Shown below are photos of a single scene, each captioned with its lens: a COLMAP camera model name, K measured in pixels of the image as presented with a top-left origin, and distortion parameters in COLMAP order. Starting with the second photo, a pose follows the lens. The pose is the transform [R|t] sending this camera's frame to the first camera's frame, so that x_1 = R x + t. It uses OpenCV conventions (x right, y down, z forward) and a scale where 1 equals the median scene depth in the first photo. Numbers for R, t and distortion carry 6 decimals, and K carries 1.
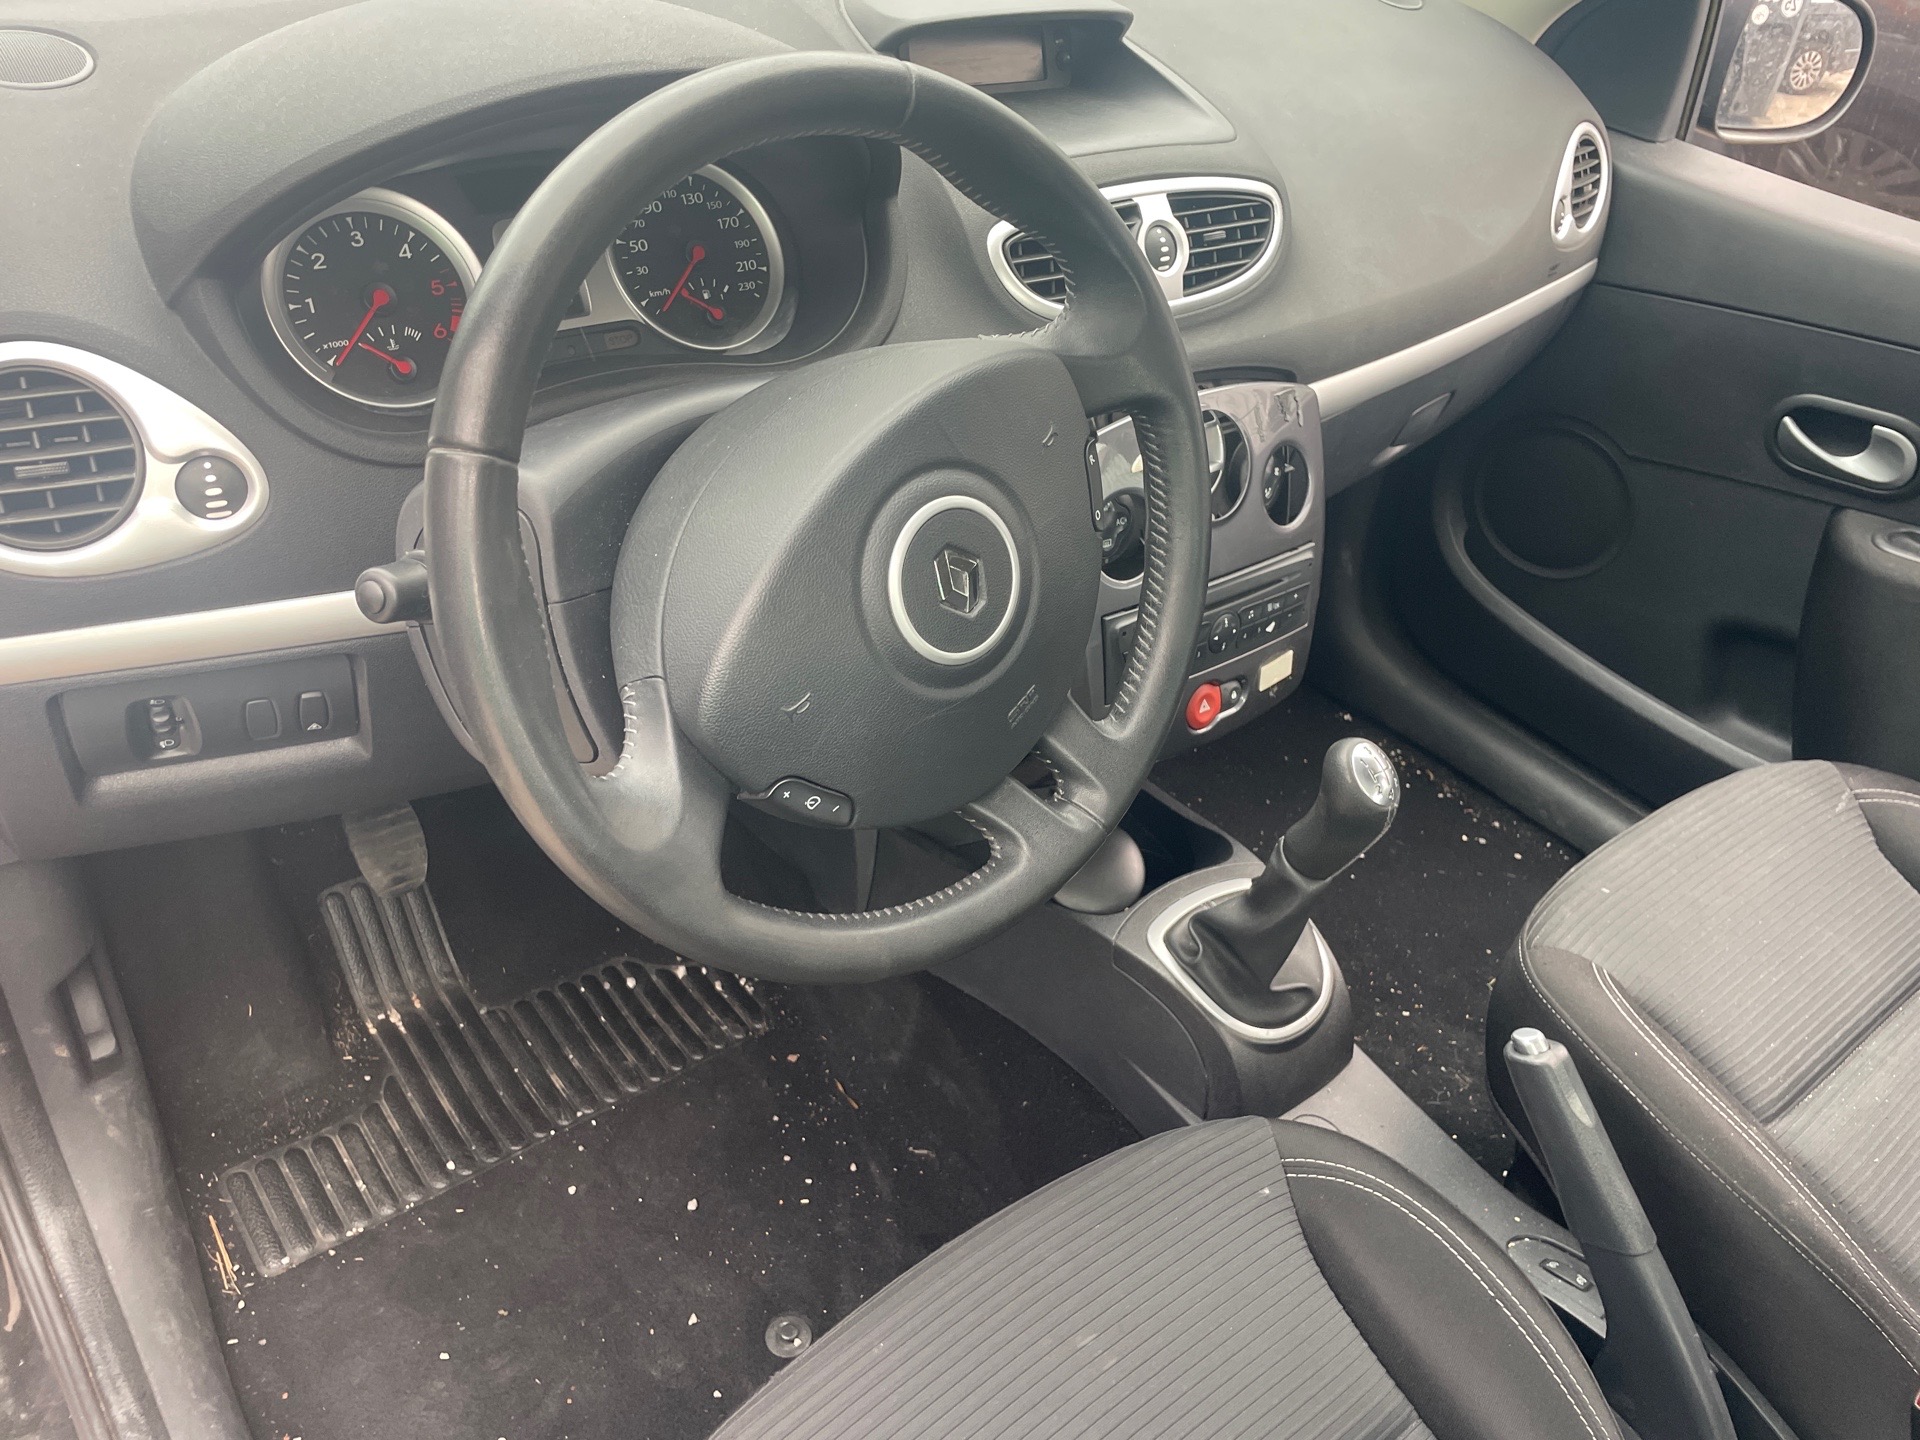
lens RADIAL K [[1463.4, 0, 976.5], [0, 1463.4, 711.1], [0, 0, 1]] dist [0.073974, -0.097894]
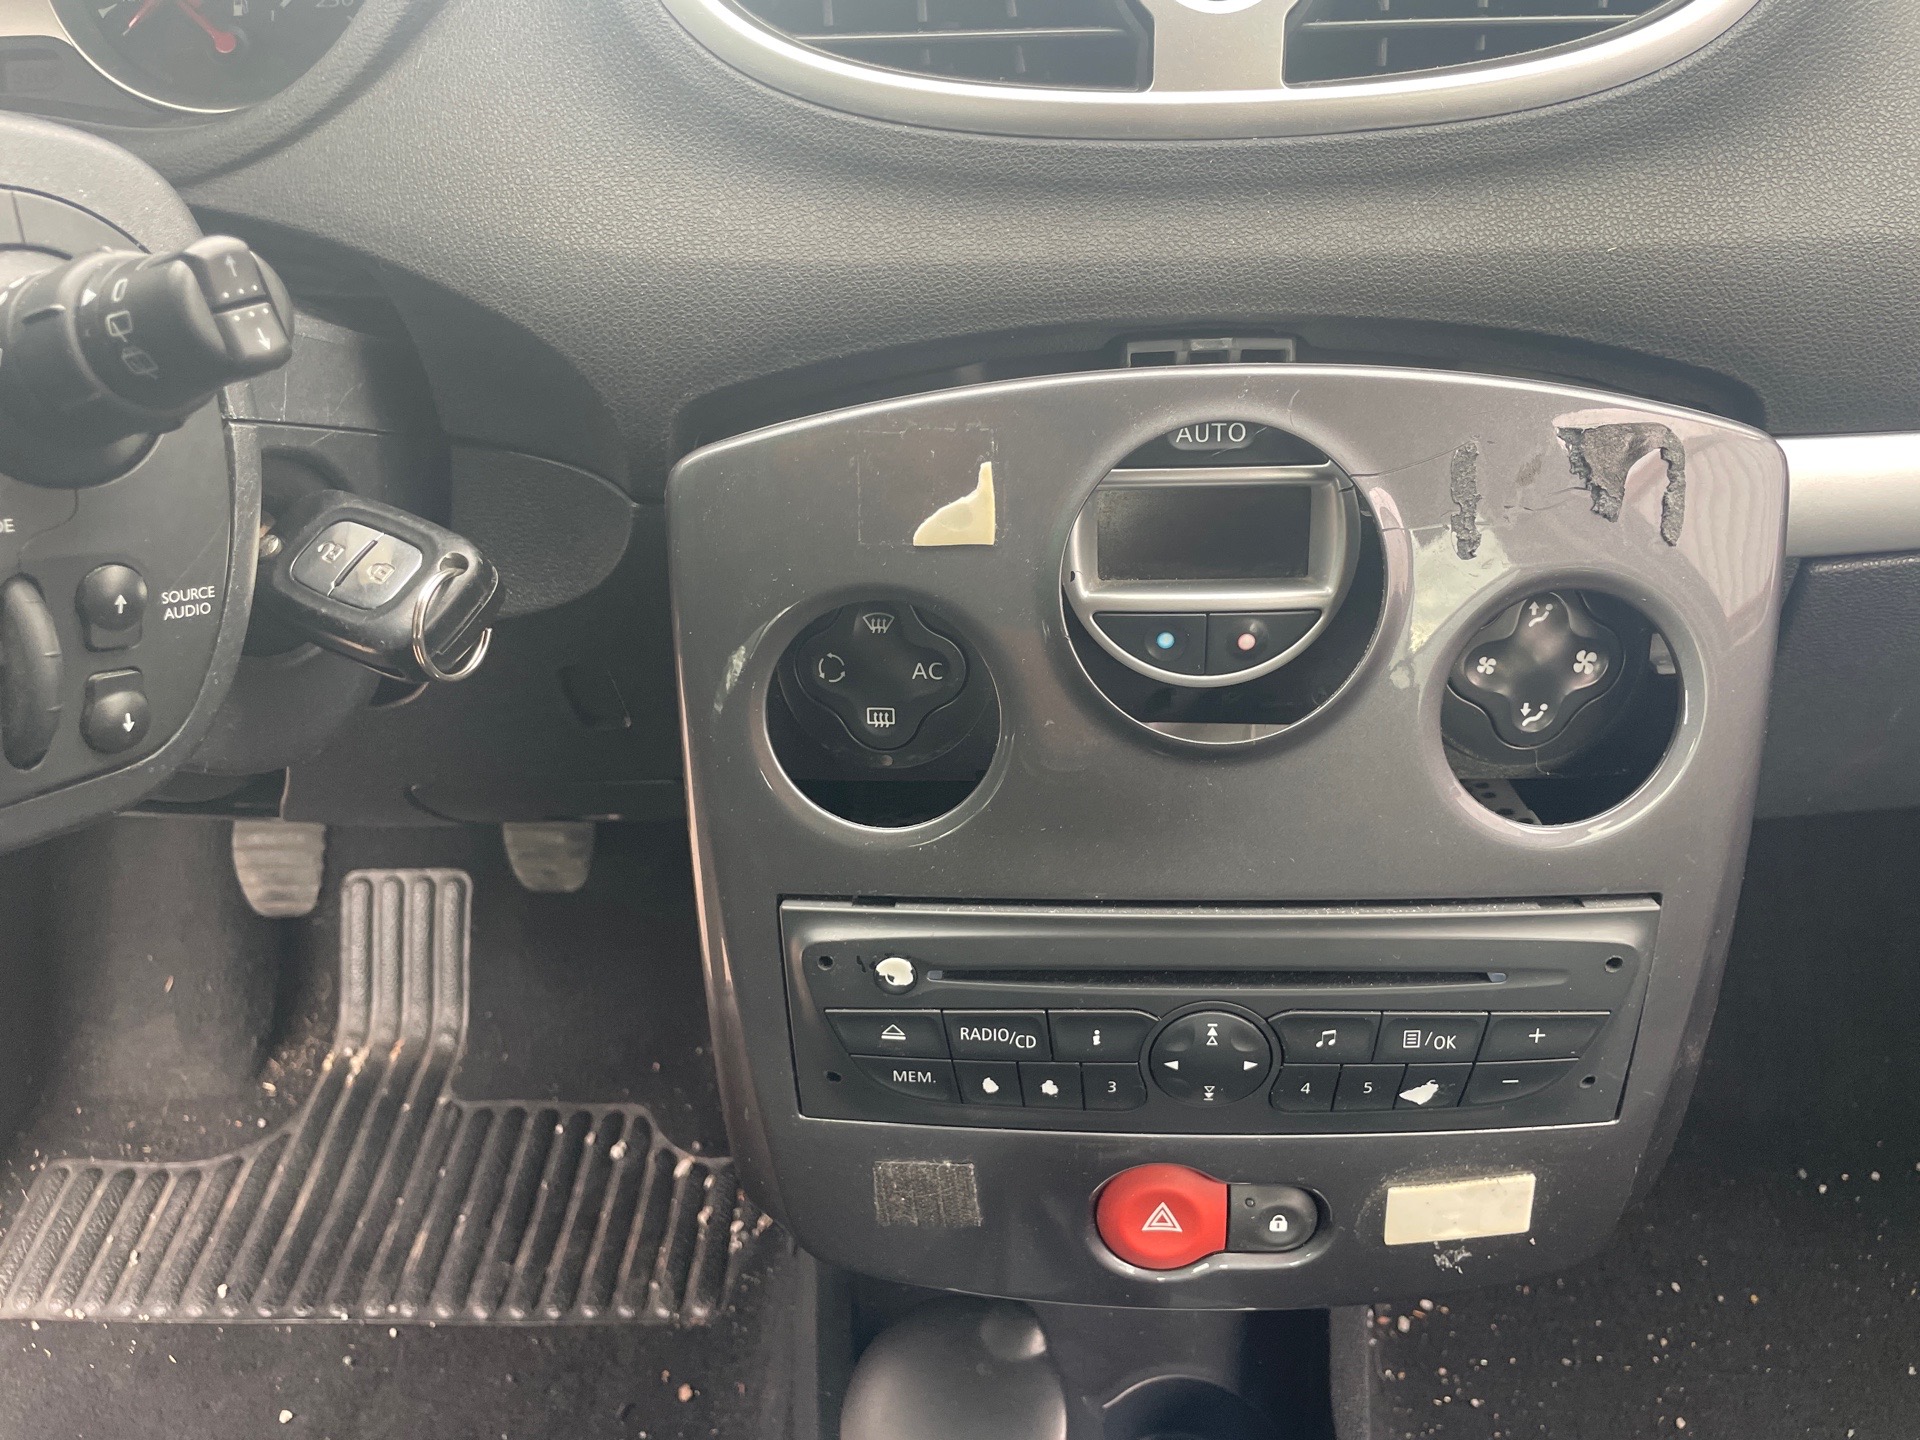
lens RADIAL K [[1463.4, 0, 966.2], [0, 1463.4, 707.9], [0, 0, 1]] dist [0.073974, -0.097894]
pose [[0.751310, 0.273639, -0.600546, 0.300388], [-0.284988, 0.955291, 0.078746, -0.138747], [0.595244, 0.111986, 0.795704, 0.647213]]
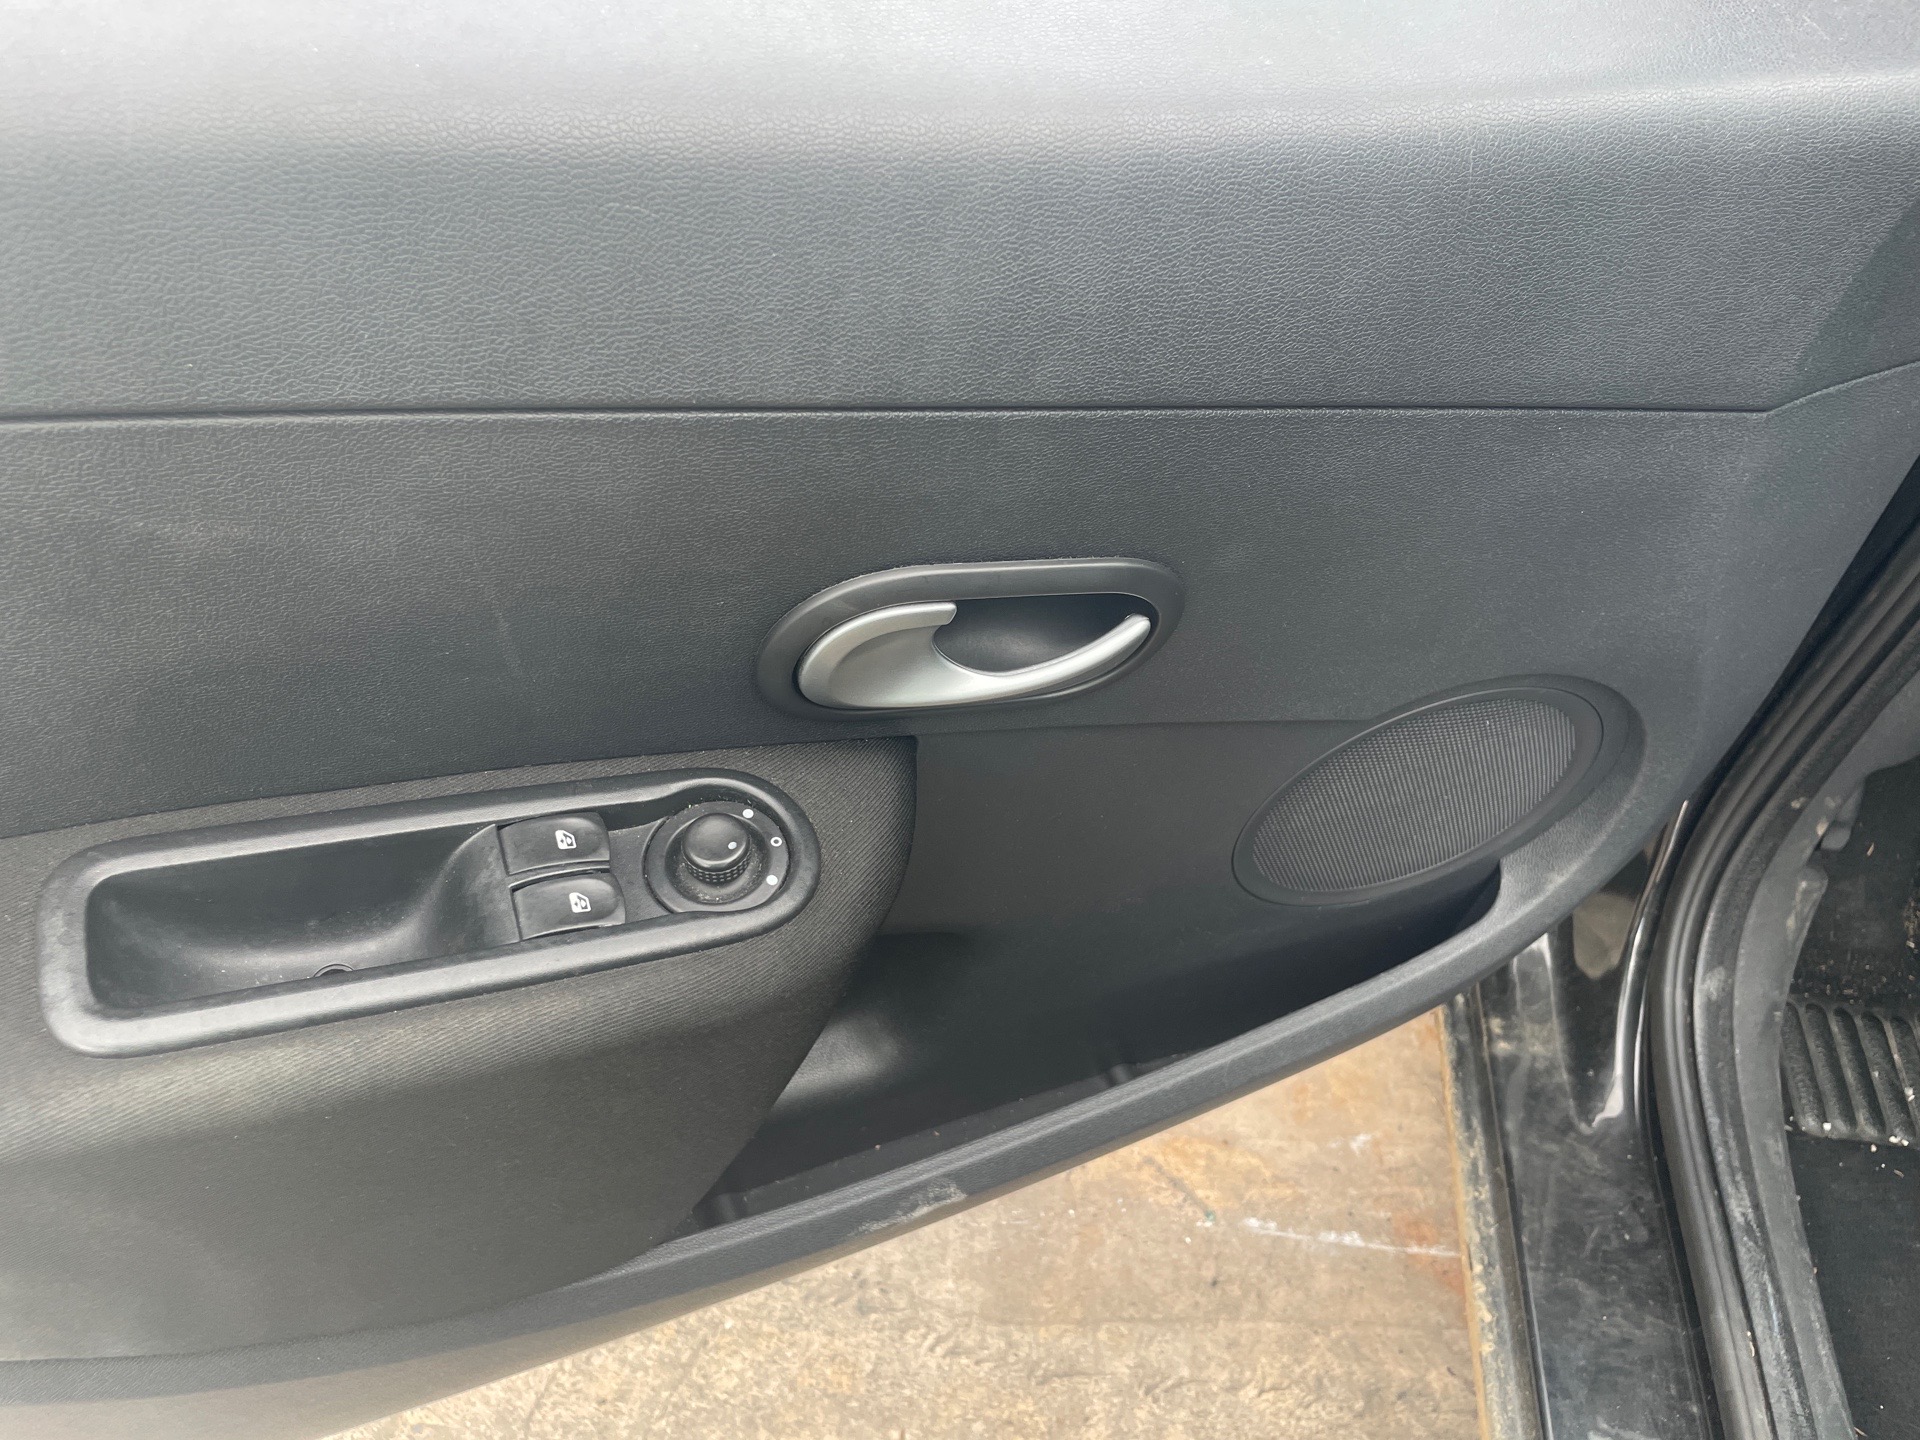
lens RADIAL K [[1463.4, 0, 973.5], [0, 1463.4, 703.7], [0, 0, 1]] dist [0.073974, -0.097894]
pose [[0.718069, 0.498667, -0.485497, -0.528235], [-0.423916, 0.866630, 0.263151, 0.128603], [0.551971, 0.016849, 0.833693, -0.049703]]
